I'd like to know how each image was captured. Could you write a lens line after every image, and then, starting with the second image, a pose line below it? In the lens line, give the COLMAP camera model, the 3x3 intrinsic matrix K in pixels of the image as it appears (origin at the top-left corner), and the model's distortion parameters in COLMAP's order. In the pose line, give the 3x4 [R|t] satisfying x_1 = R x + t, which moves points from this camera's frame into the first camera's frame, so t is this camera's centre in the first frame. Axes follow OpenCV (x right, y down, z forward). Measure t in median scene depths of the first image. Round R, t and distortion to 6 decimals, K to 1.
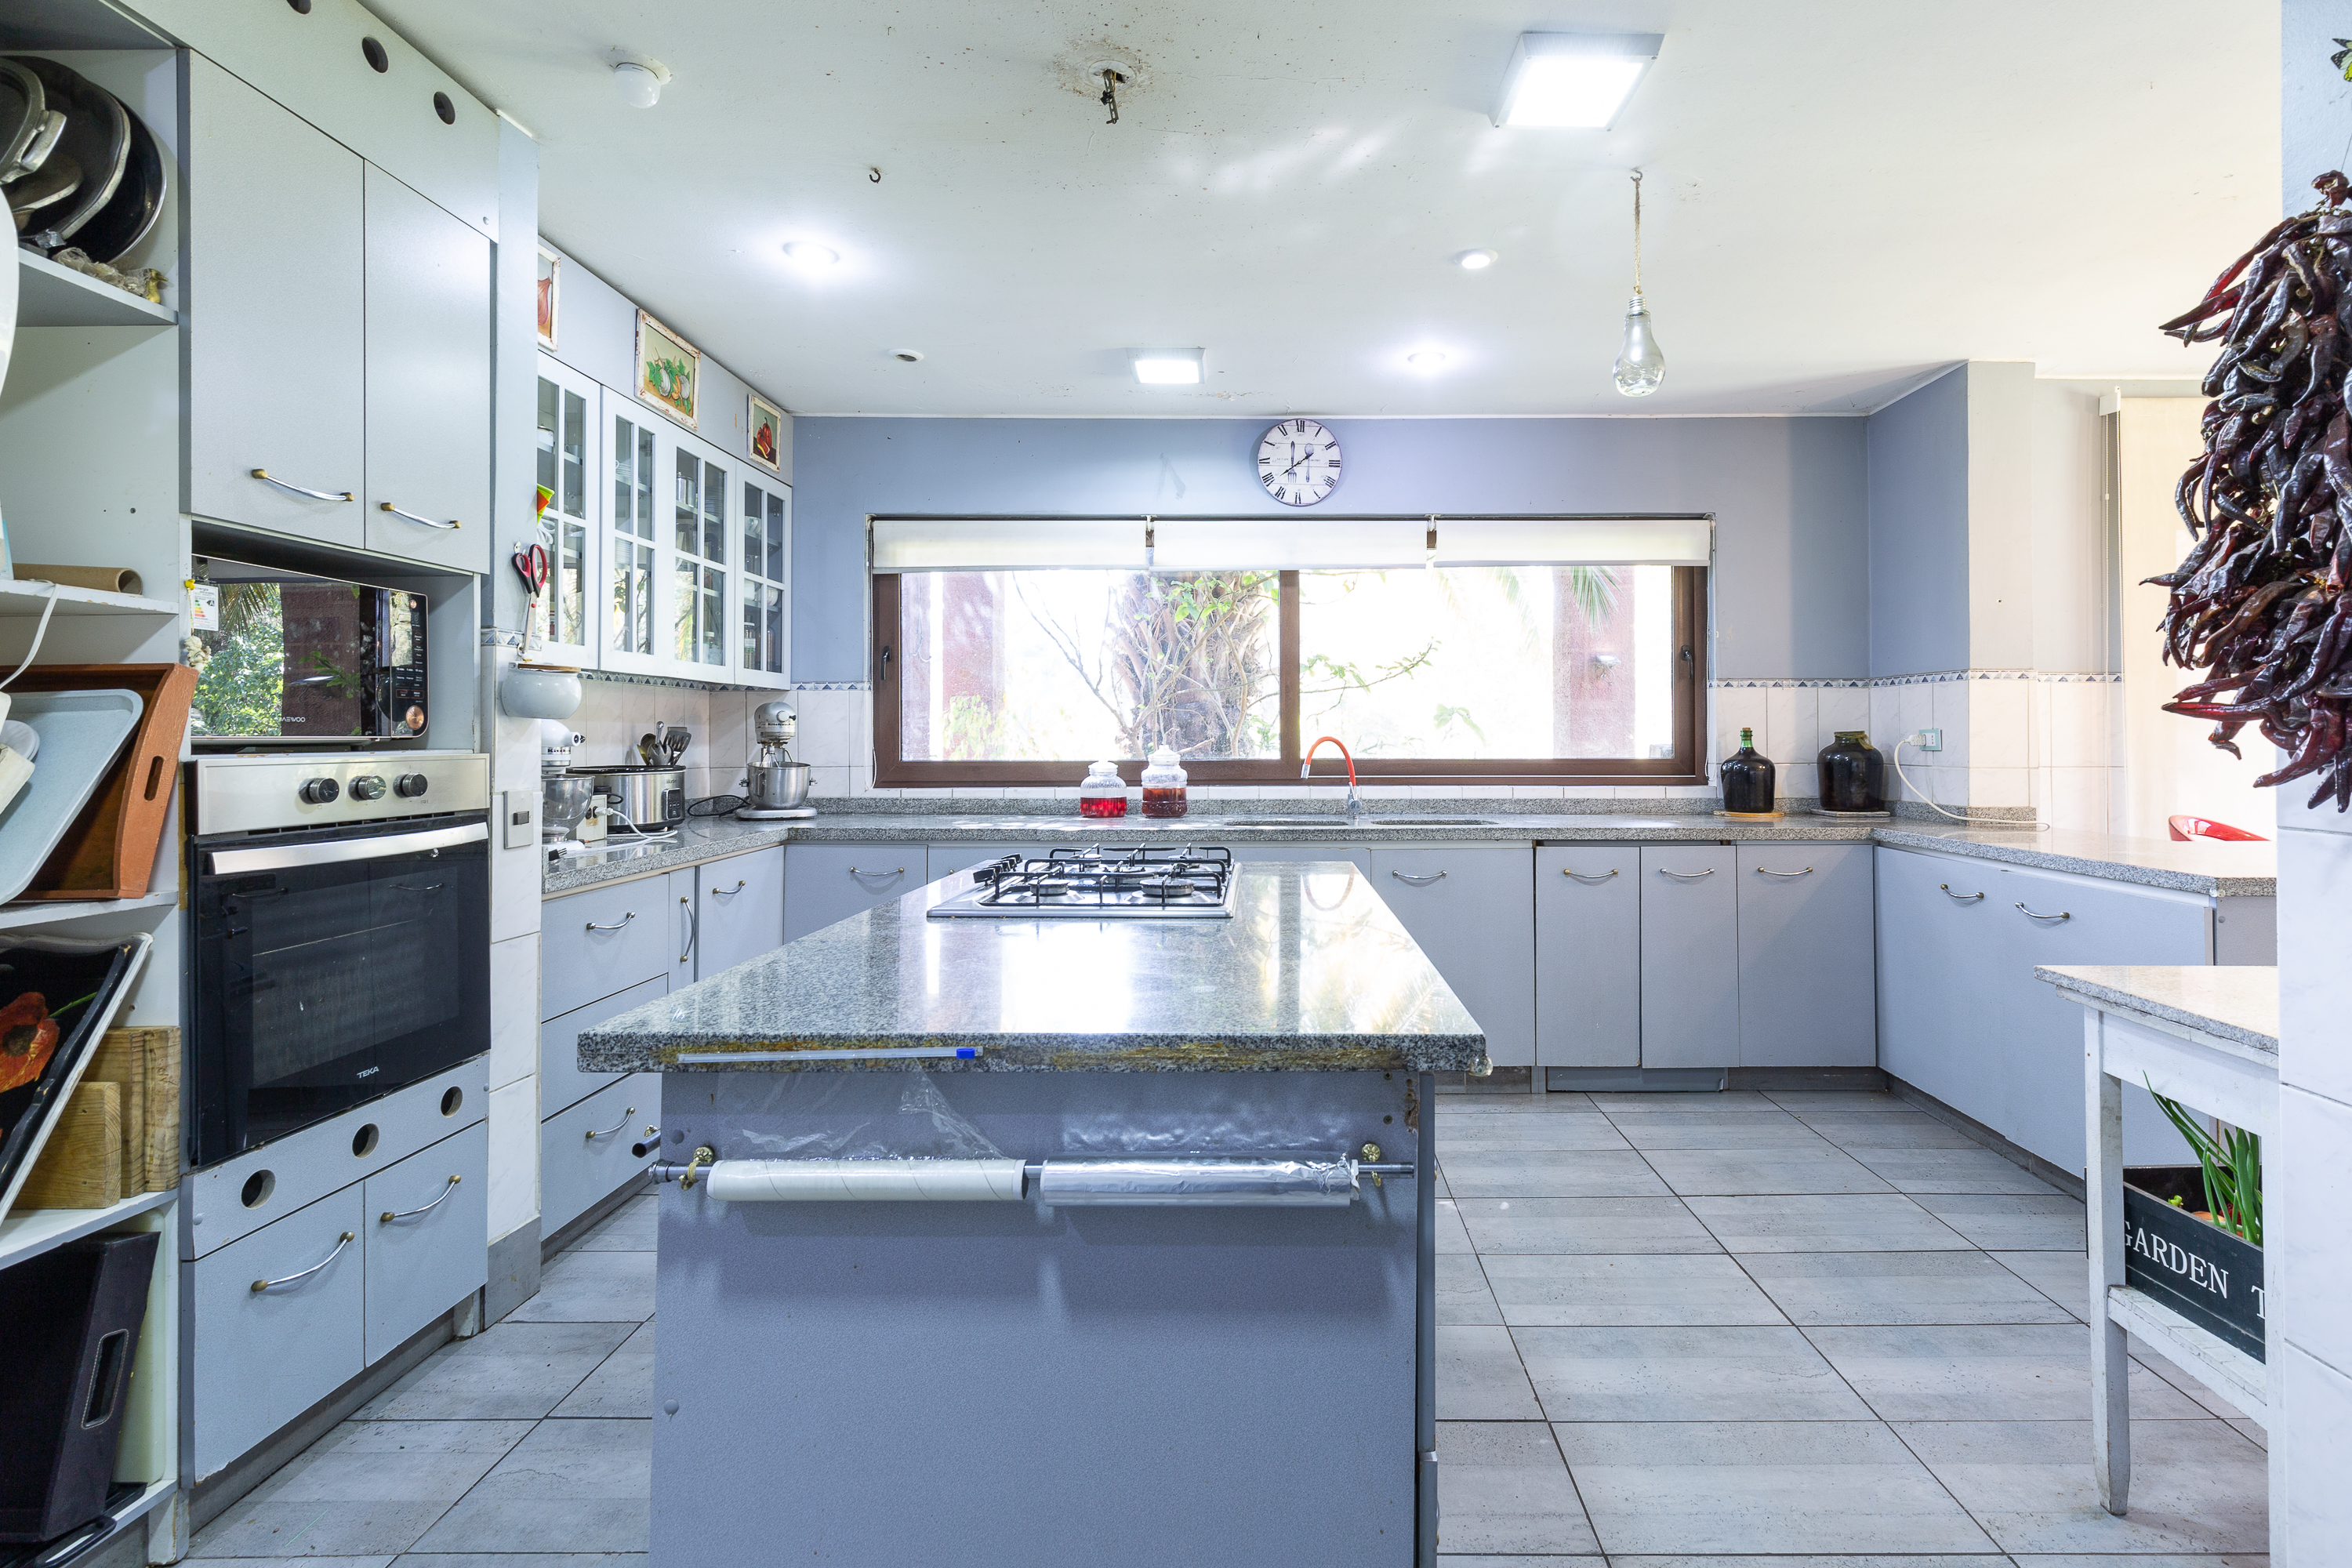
lens RADIAL K [[1122.6, 0, 1181.5], [0, 1122.6, 716.2], [0, 0, 1]] dist [0.003013, 0.000496]
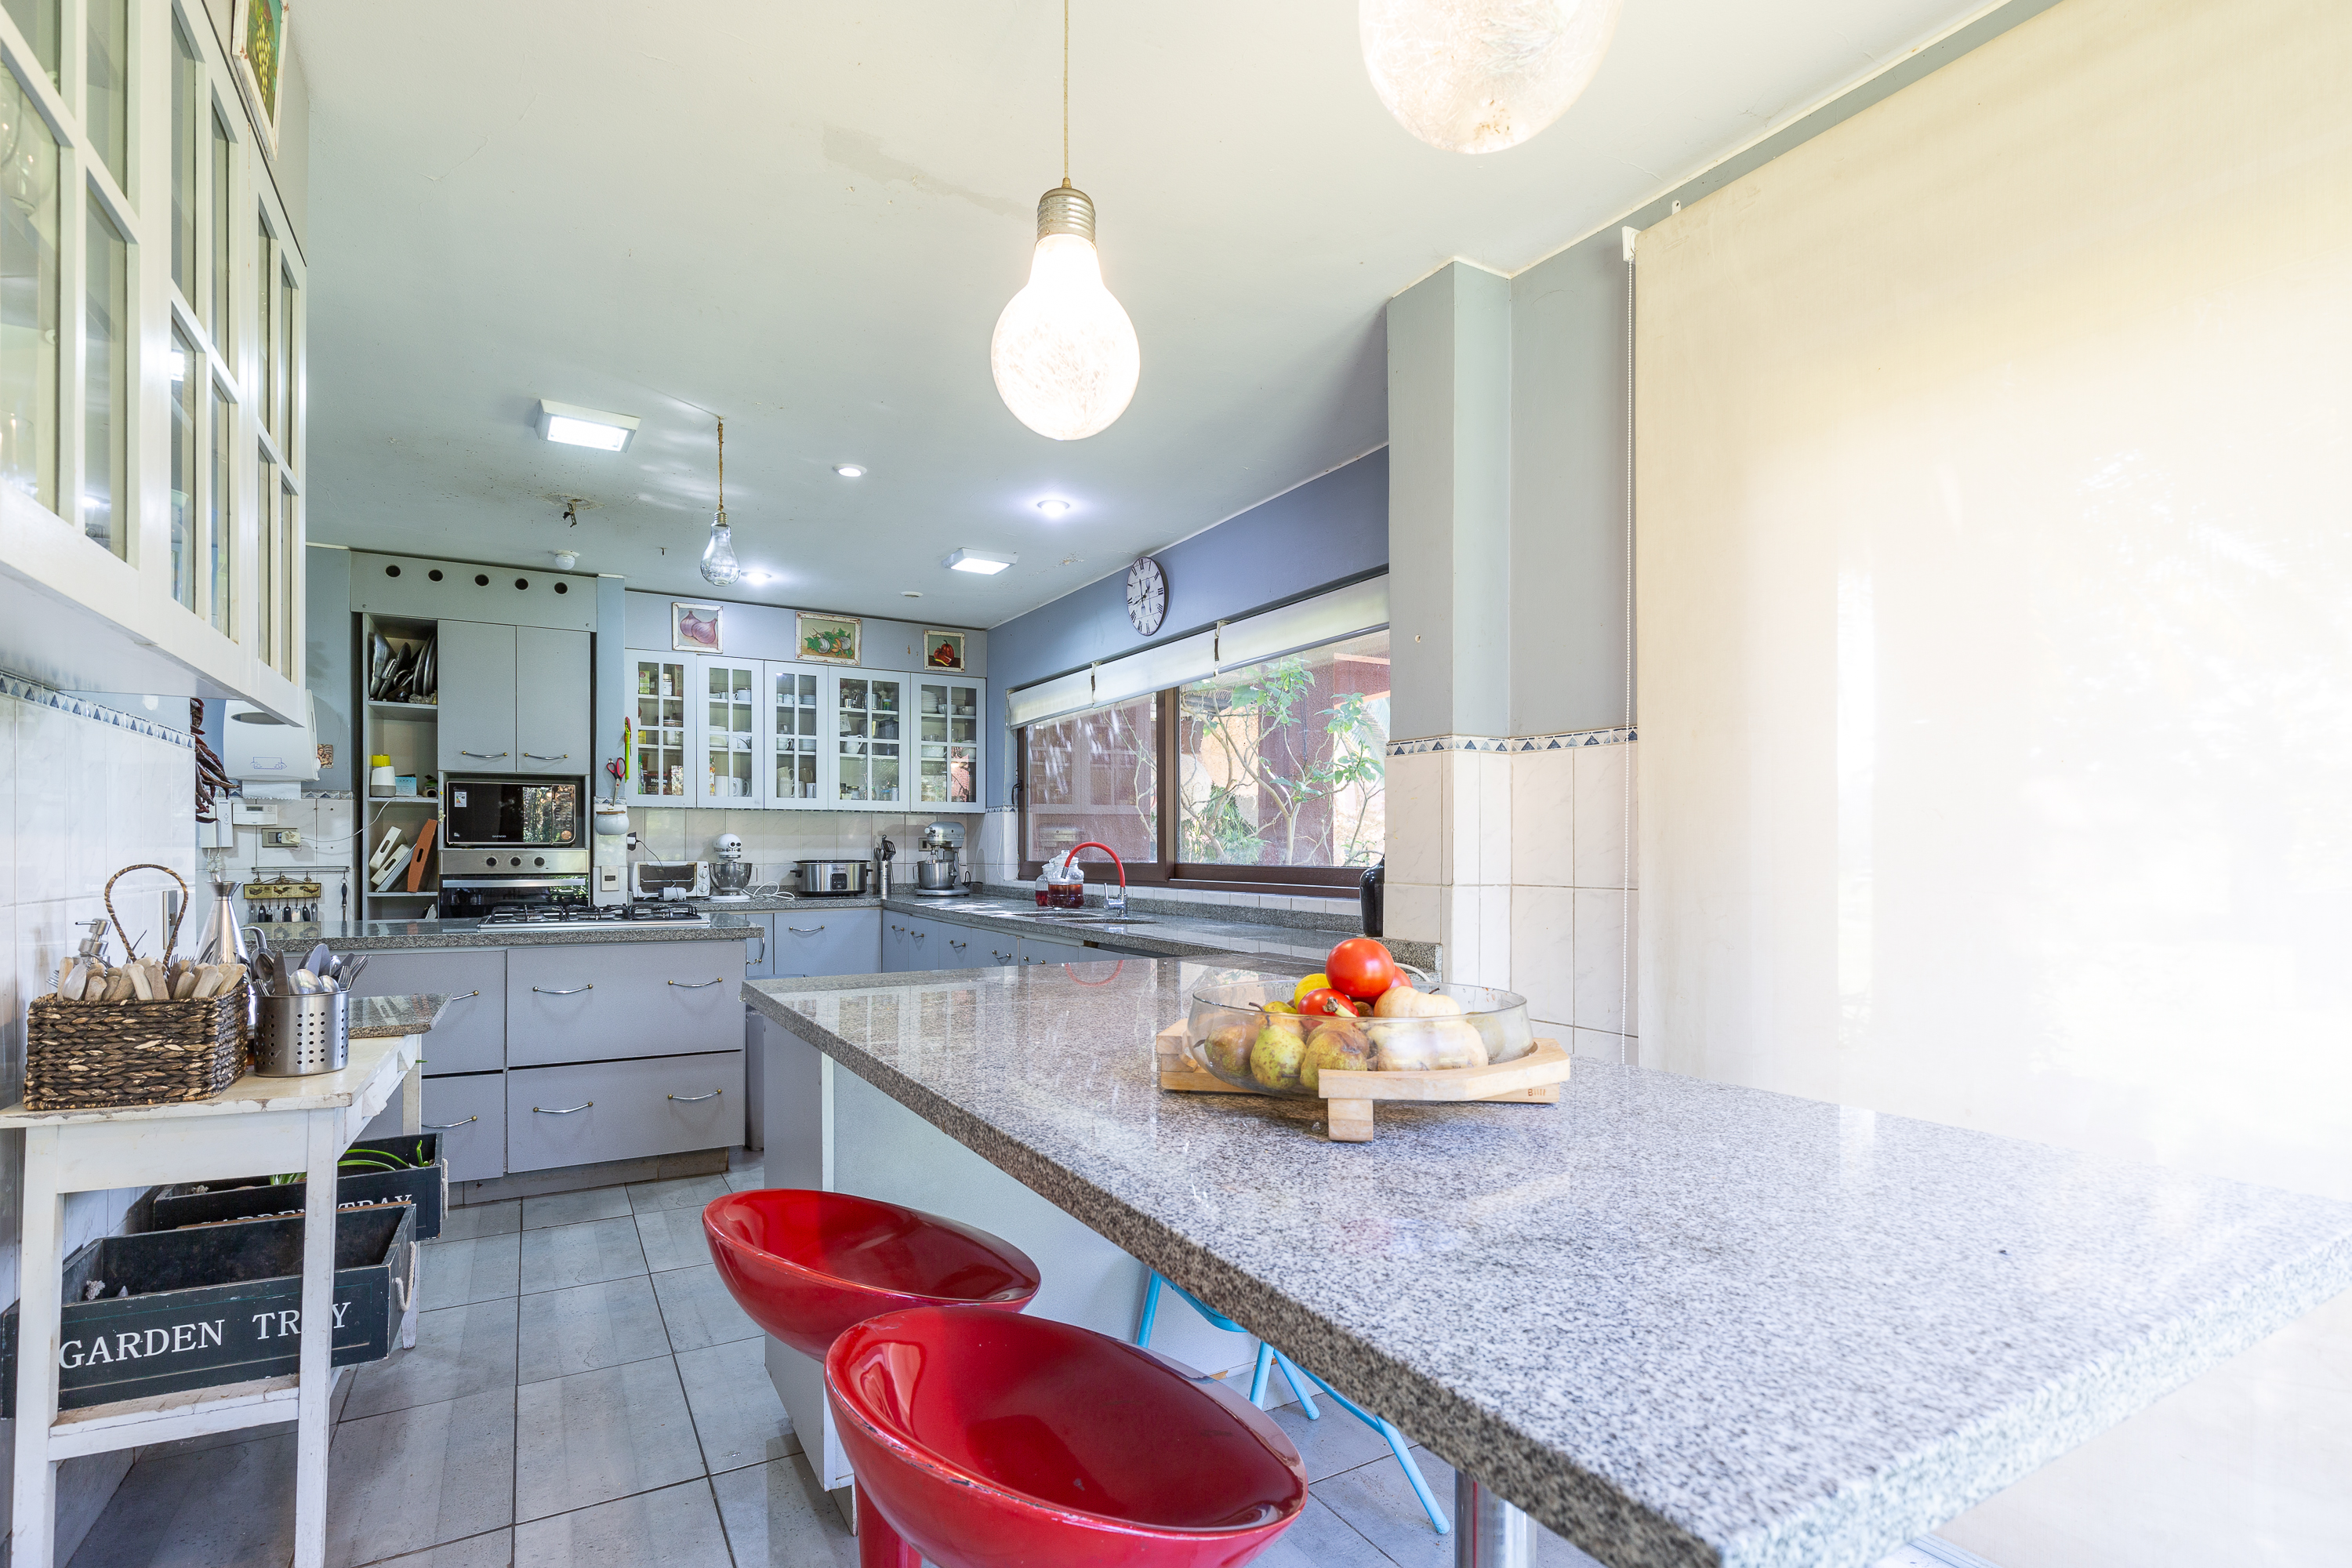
lens RADIAL K [[1115.8, 0, 1177.6], [0, 1115.8, 845.5], [0, 0, 1]] dist [-0.000474, 0.000111]
pose [[0.501008, -0.000613, -0.865442, 1.108862], [0.014537, 0.999865, 0.007707, 0.013079], [0.865320, -0.016442, 0.500949, 0.483639]]
